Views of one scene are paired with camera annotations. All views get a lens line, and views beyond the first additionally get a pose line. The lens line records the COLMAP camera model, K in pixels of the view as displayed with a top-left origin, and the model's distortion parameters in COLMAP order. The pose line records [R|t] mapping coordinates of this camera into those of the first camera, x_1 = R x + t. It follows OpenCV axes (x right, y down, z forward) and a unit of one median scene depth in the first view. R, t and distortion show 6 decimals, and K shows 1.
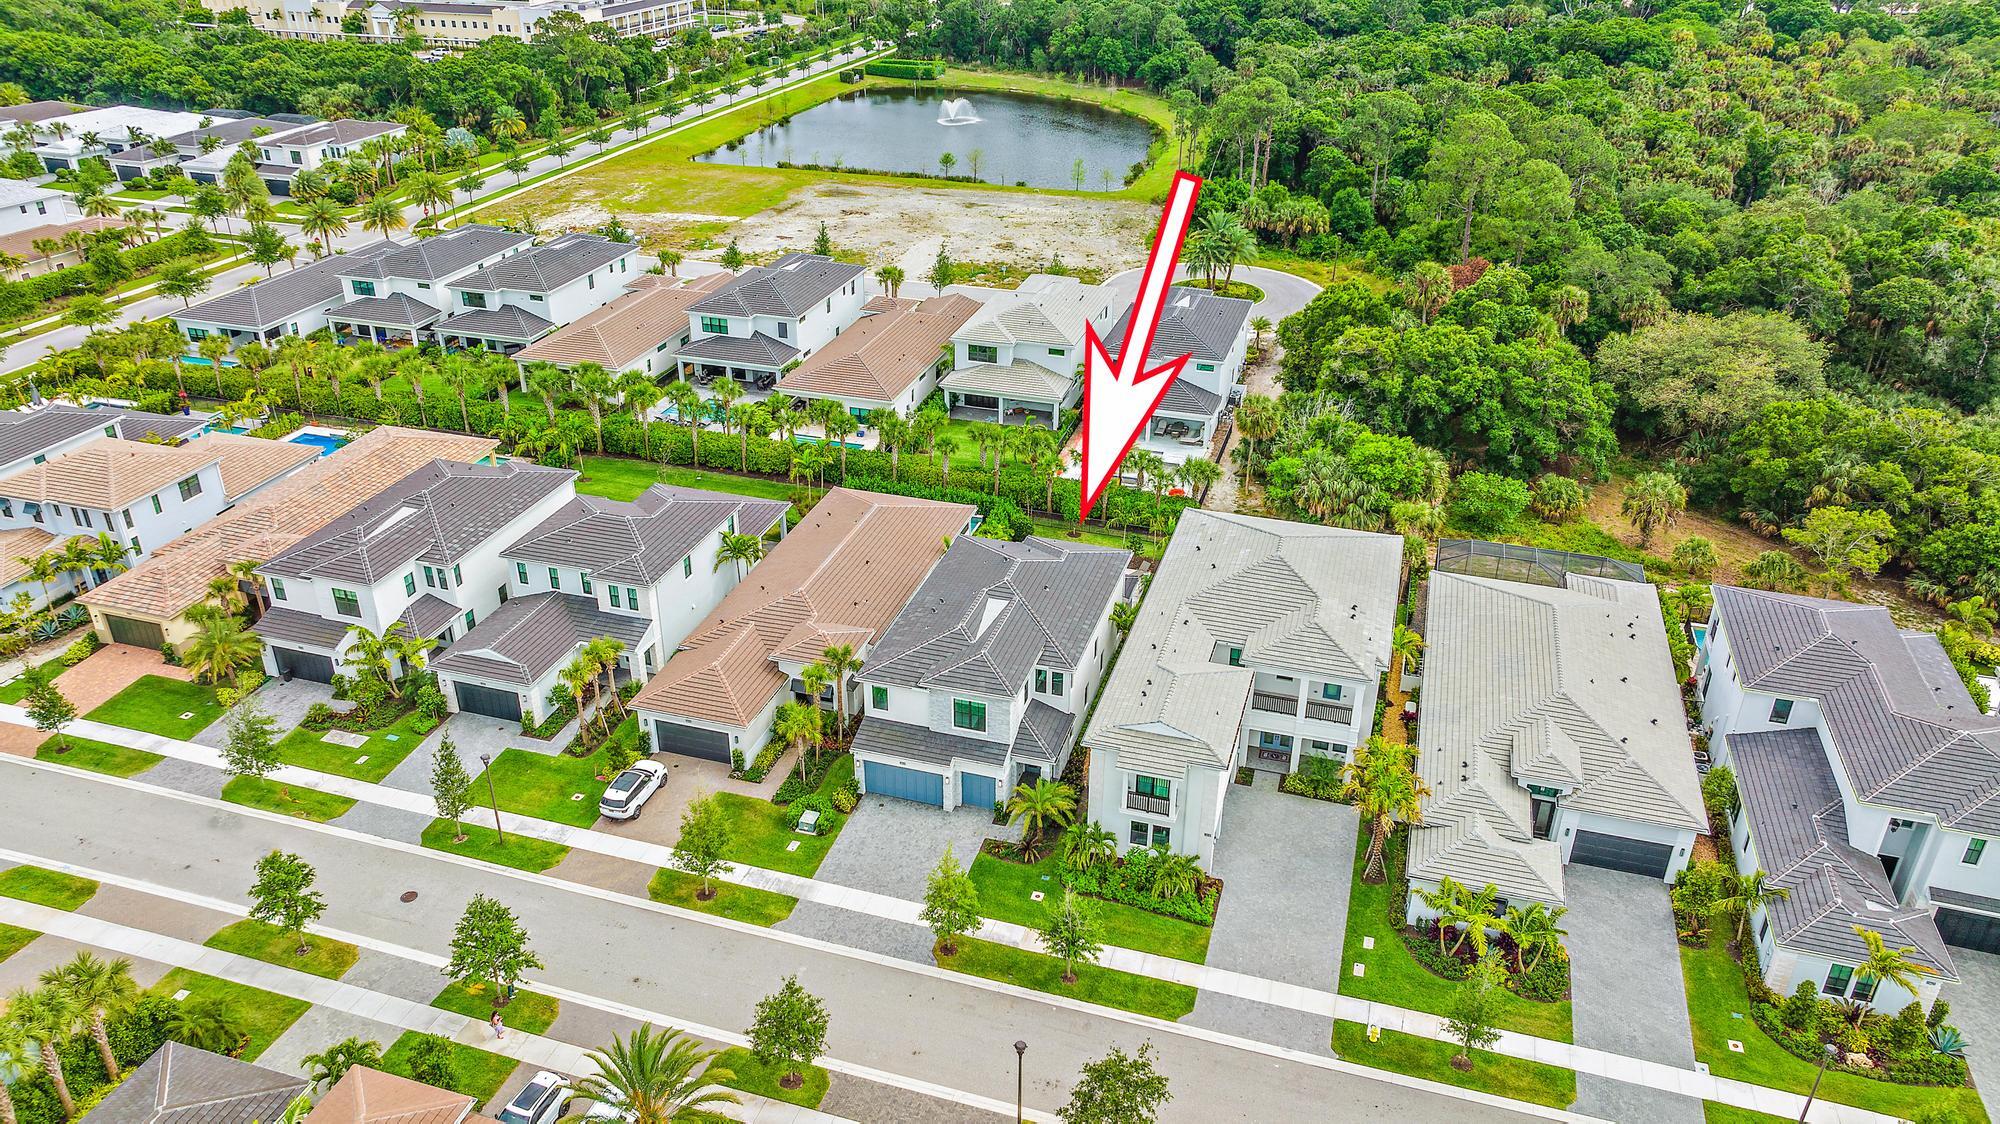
lens RADIAL K [[1392.8, 0, 1000.0], [0, 1392.8, 562.0], [0, 0, 1]] dist [-0.038188, 0.035728]
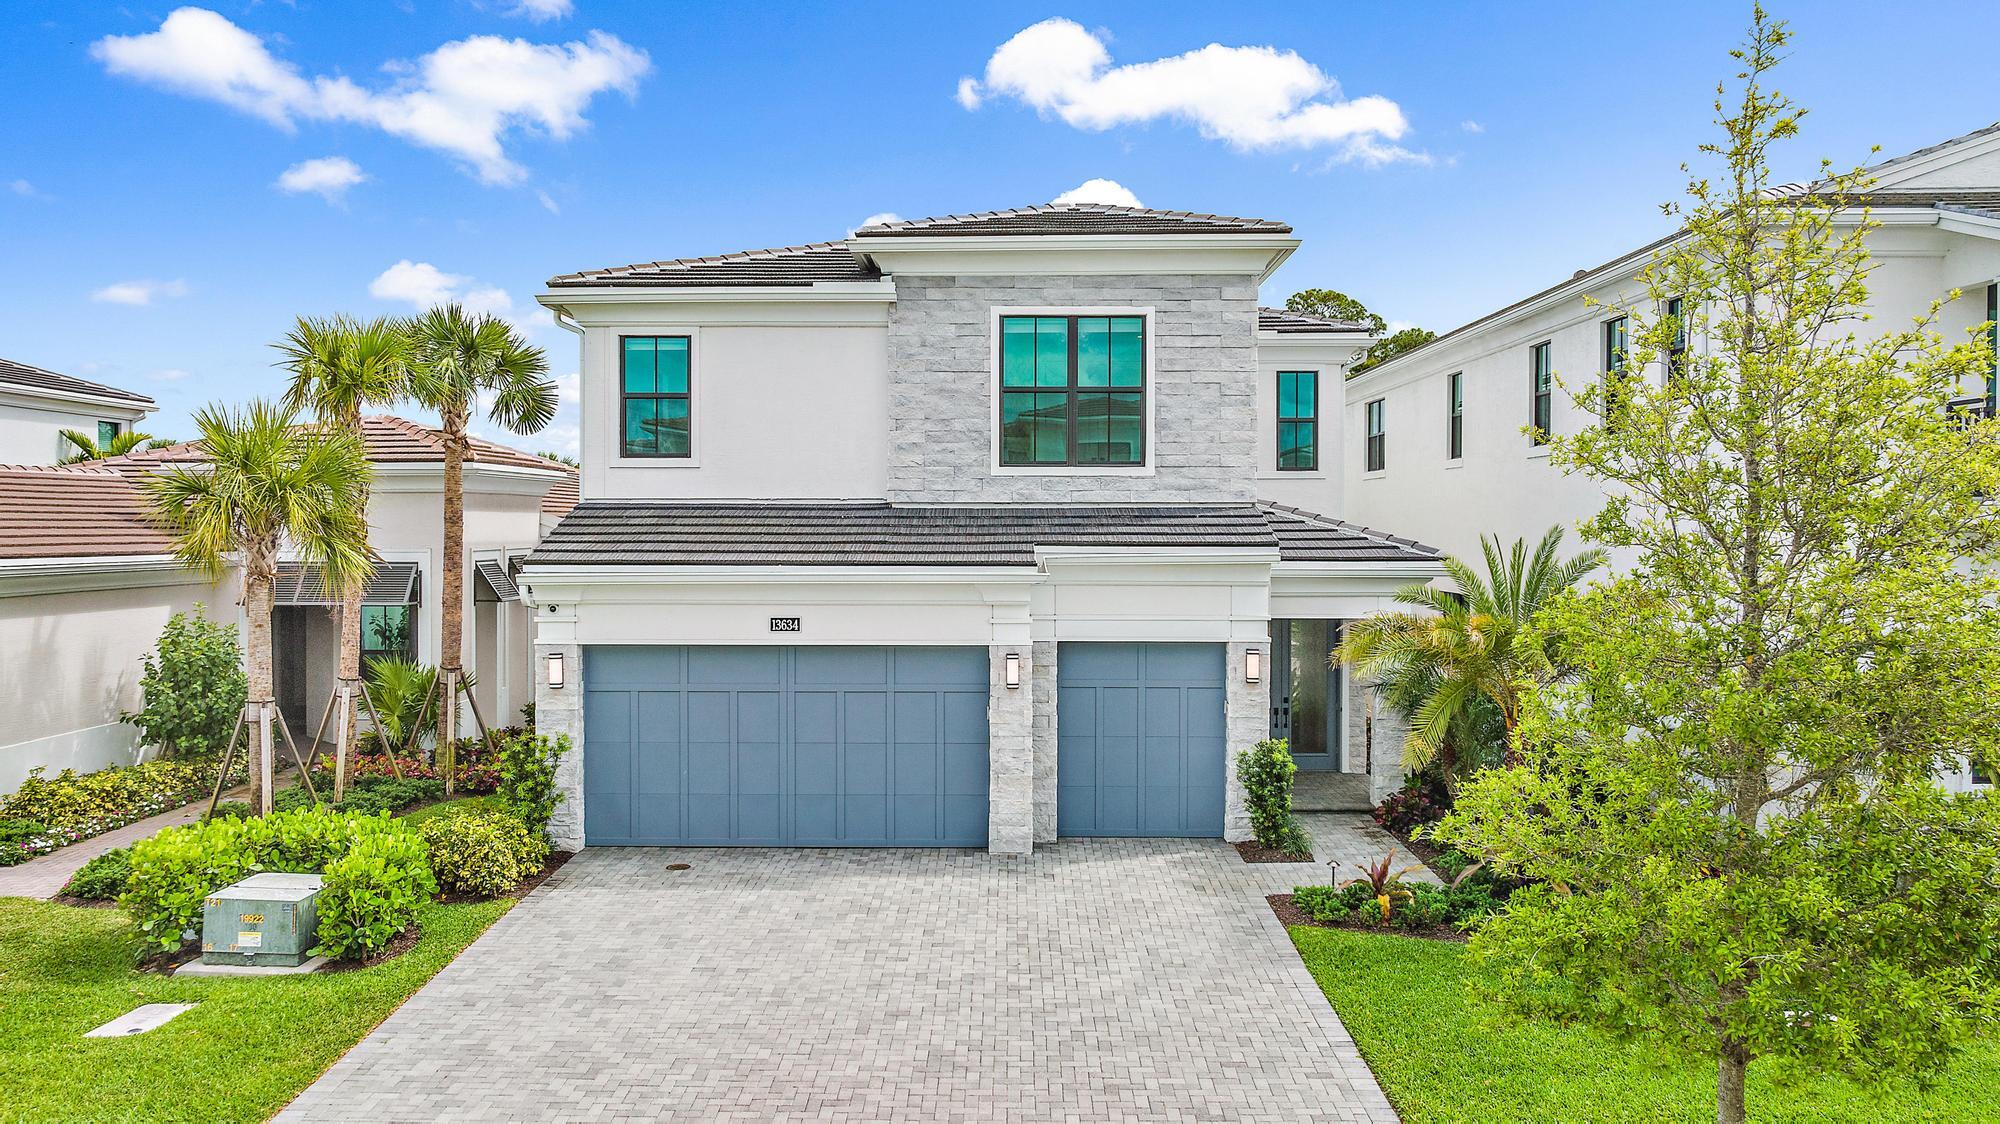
lens RADIAL K [[1446.2, 0, 1000.0], [0, 1446.2, 562.0], [0, 0, 1]] dist [-0.017647, 0.003114]
pose [[0.957417, -0.008714, 0.288577, -0.095960], [0.136168, 0.895016, -0.424741, 0.220181], [-0.254580, 0.445949, 0.858090, 0.756238]]
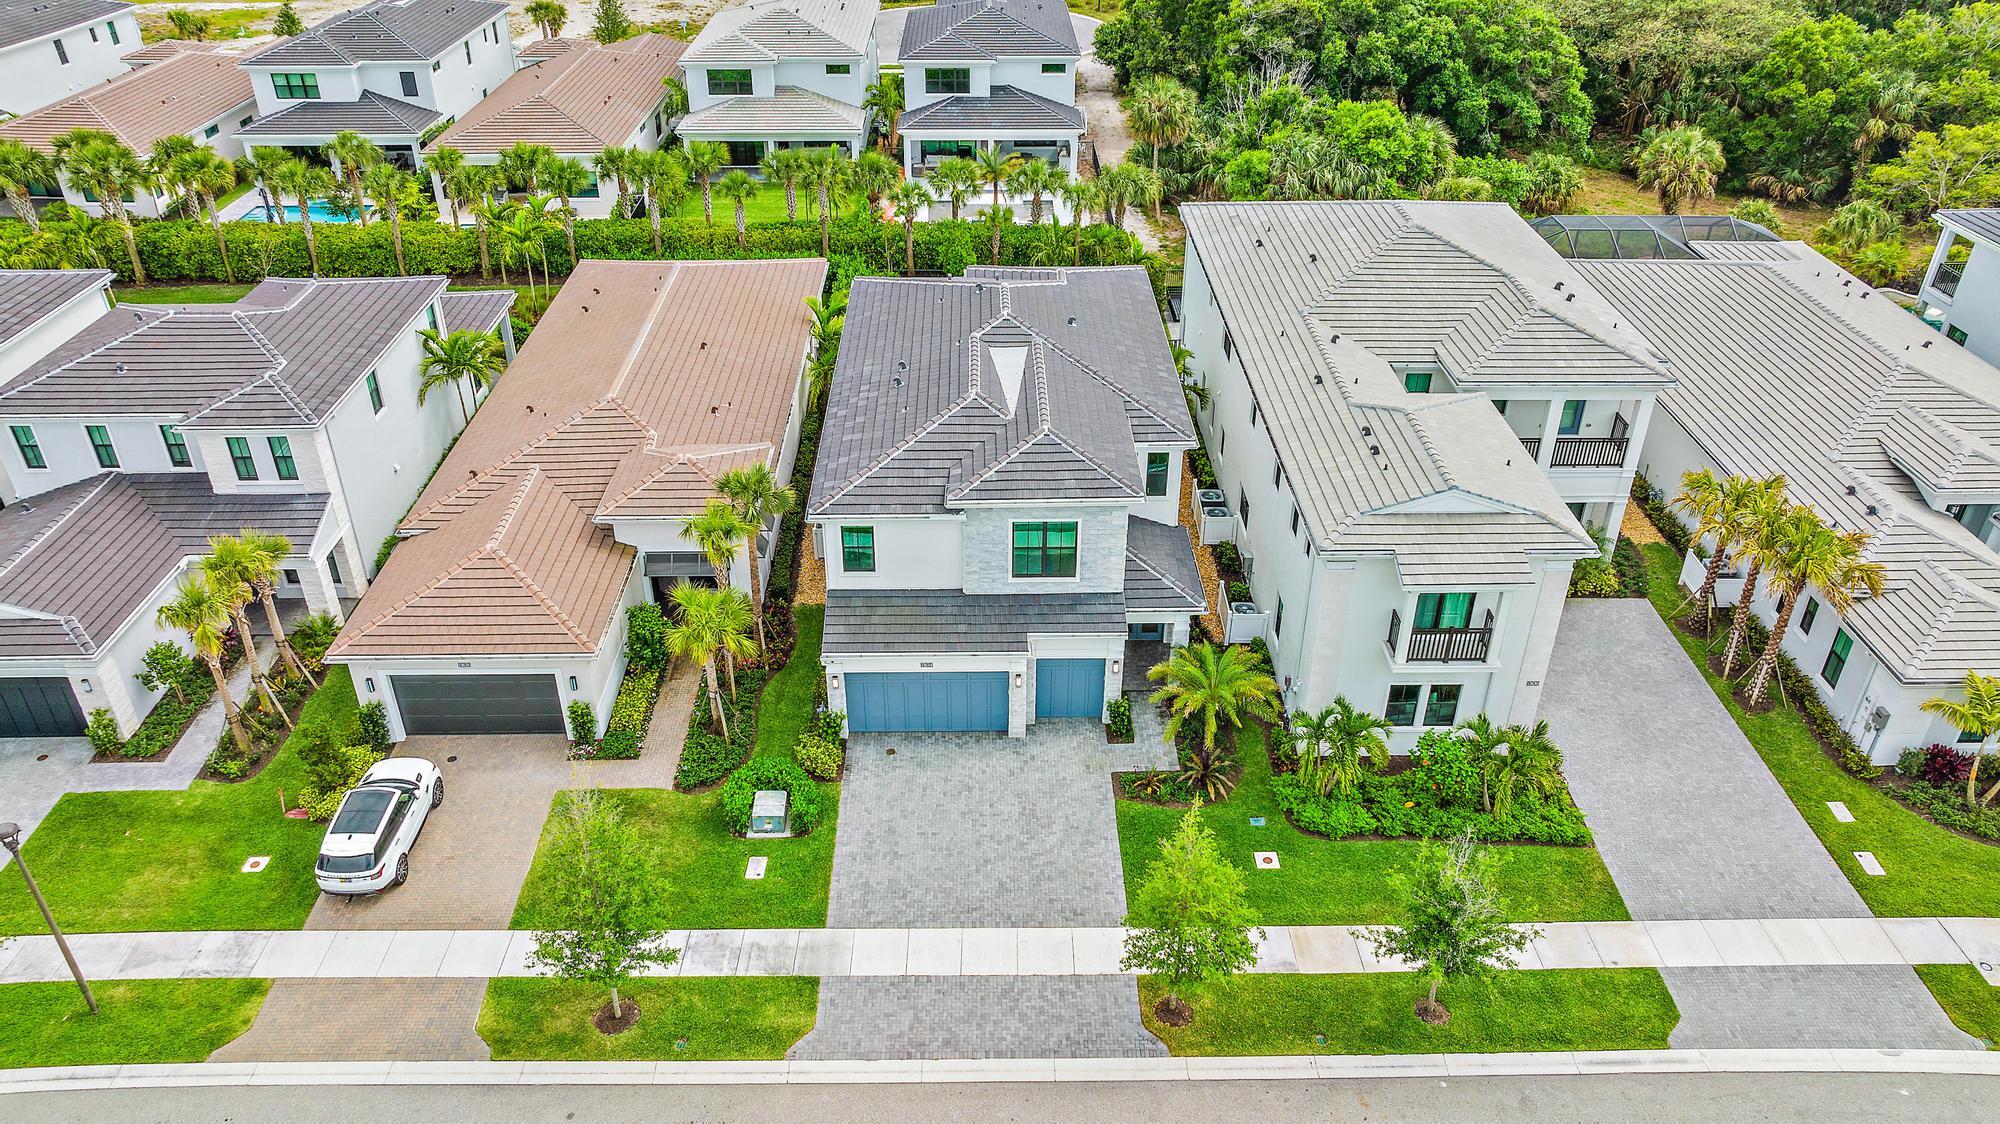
lens RADIAL K [[1392.8, 0, 1000.0], [0, 1392.8, 562.0], [0, 0, 1]] dist [-0.038188, 0.035728]
pose [[0.951001, -0.166135, 0.260760, -0.163156], [0.145657, 0.984654, 0.096127, 0.057817], [-0.272728, -0.053436, 0.960606, 0.468819]]
